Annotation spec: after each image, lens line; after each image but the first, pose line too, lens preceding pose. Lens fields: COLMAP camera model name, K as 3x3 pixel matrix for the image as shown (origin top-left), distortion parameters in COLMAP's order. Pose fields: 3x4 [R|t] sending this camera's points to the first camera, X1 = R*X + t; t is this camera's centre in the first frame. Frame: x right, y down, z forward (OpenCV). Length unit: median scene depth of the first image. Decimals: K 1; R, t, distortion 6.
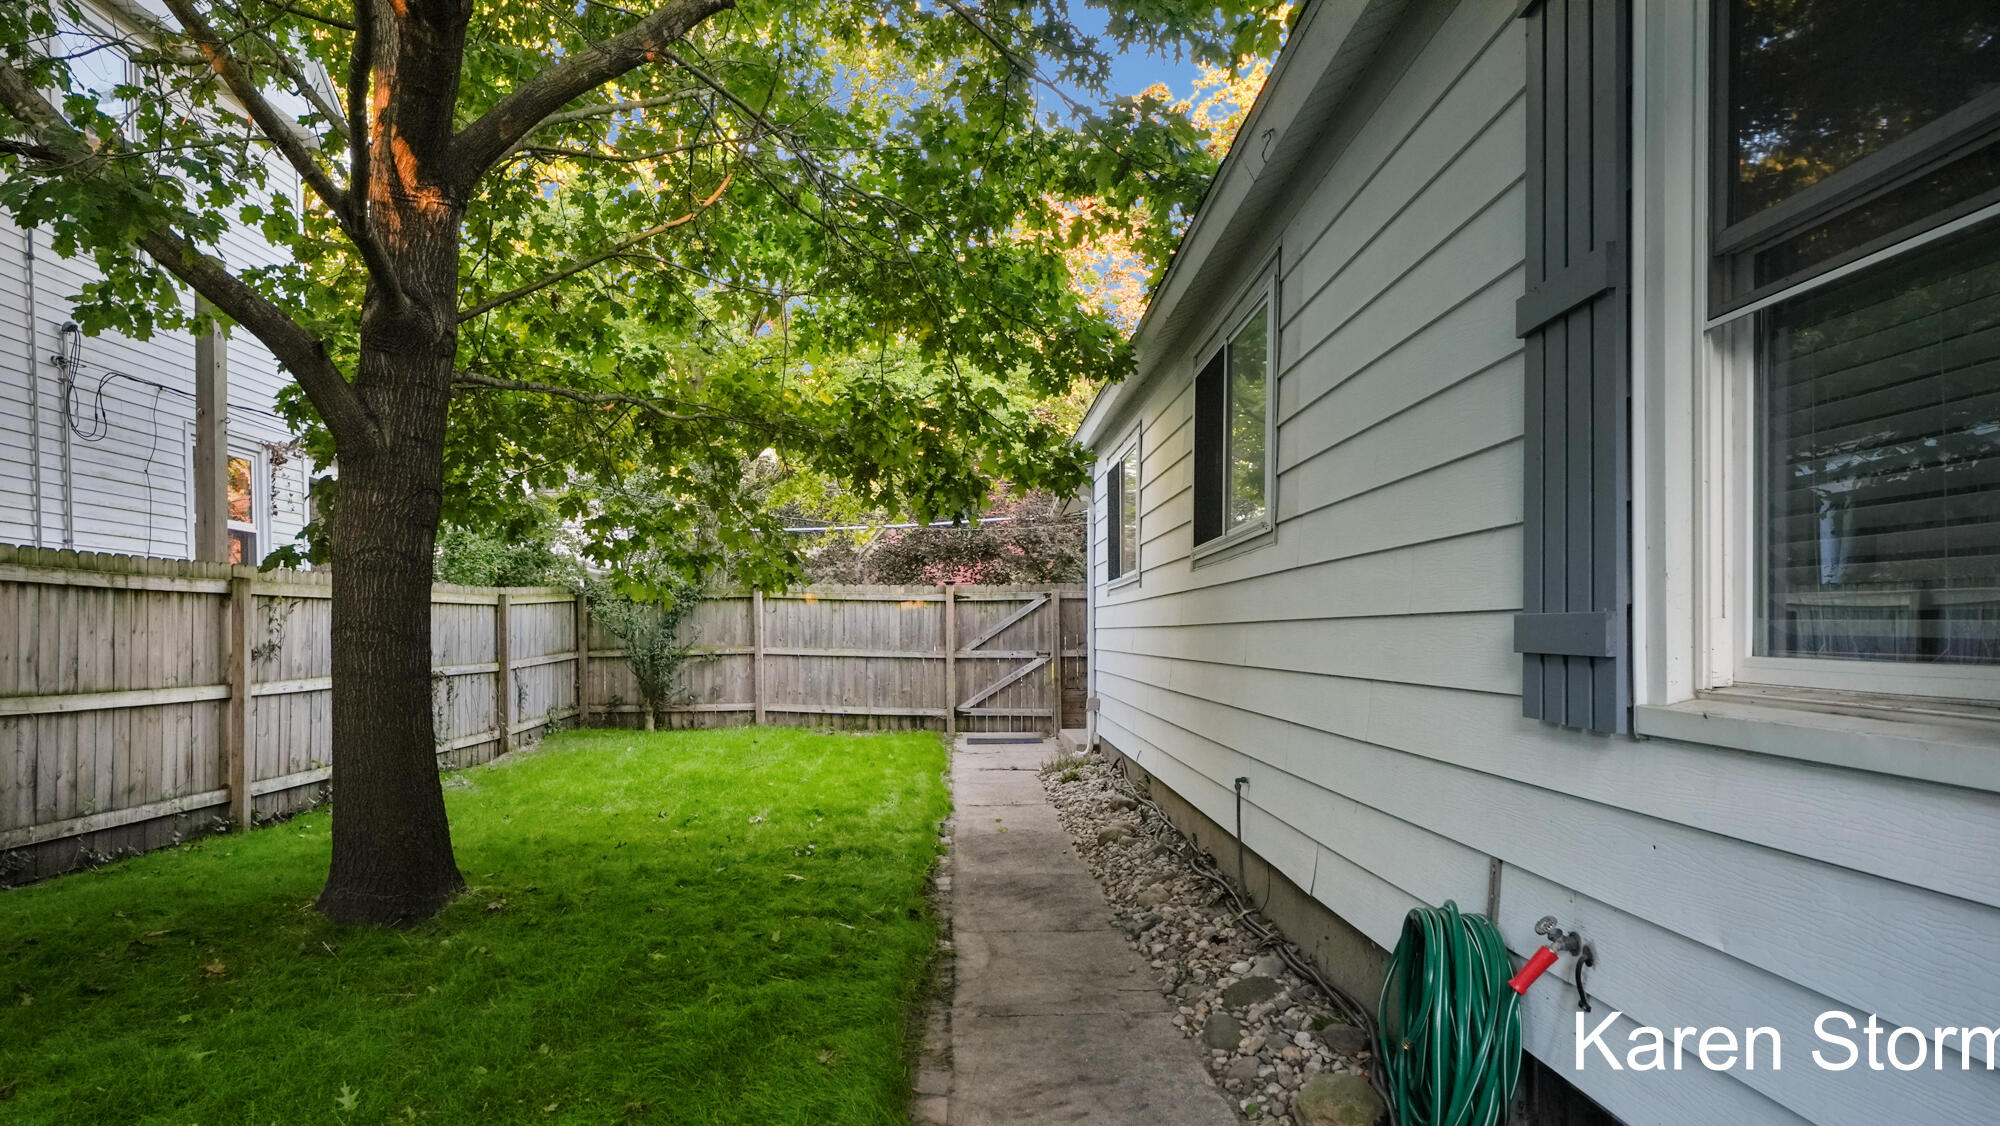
lens RADIAL K [[1086.2, 0, 999.6], [0, 1086.2, 628.5], [0, 0, 1]] dist [-0.000051, 0.000014]
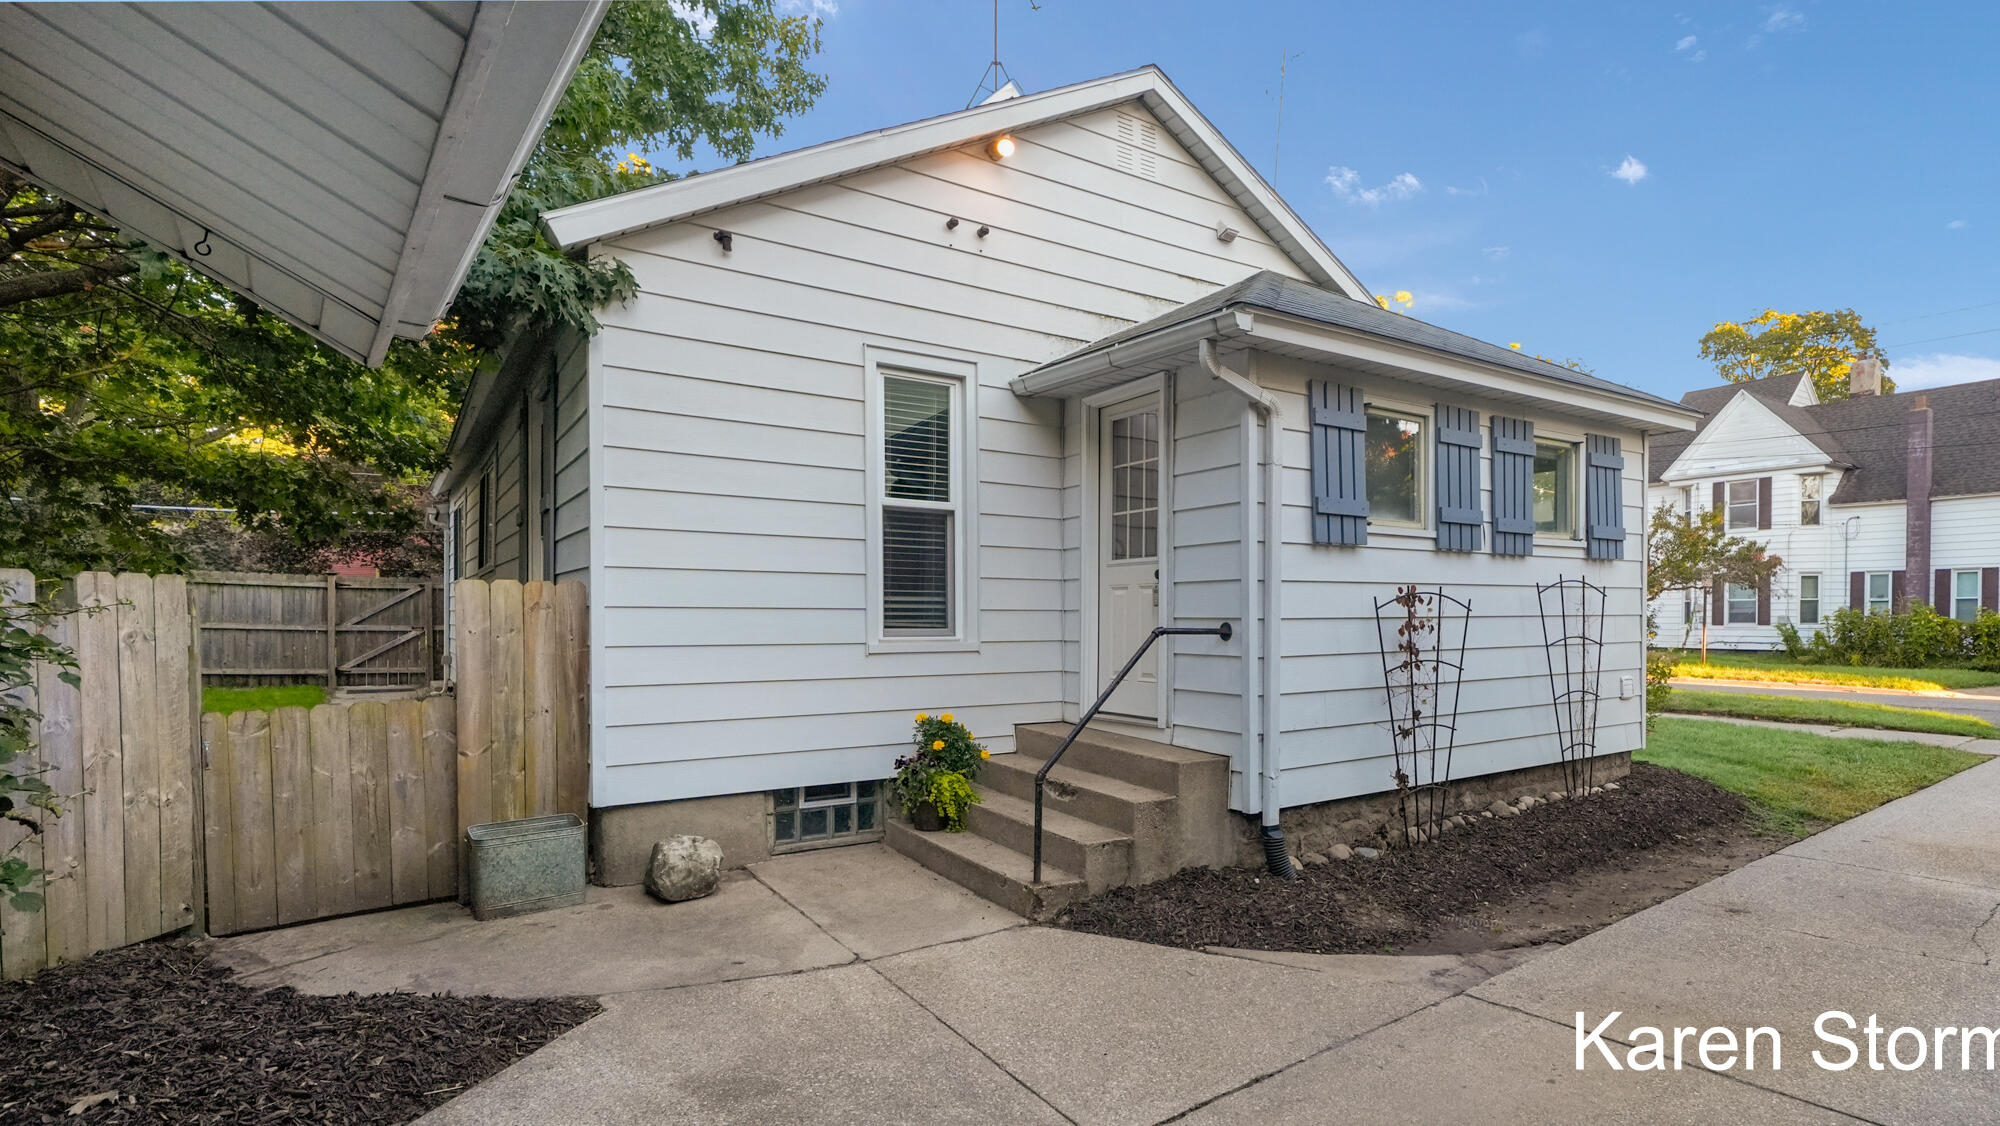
lens RADIAL K [[867.8, 0, 1002.3], [0, 867.8, 633.1], [0, 0, 1]] dist [0.001057, 0.011475]
pose [[0.829560, 0.004835, 0.558397, 0.039716], [-0.017387, 0.999701, 0.017174, -0.002233], [-0.558147, -0.023956, 0.829396, -0.344266]]
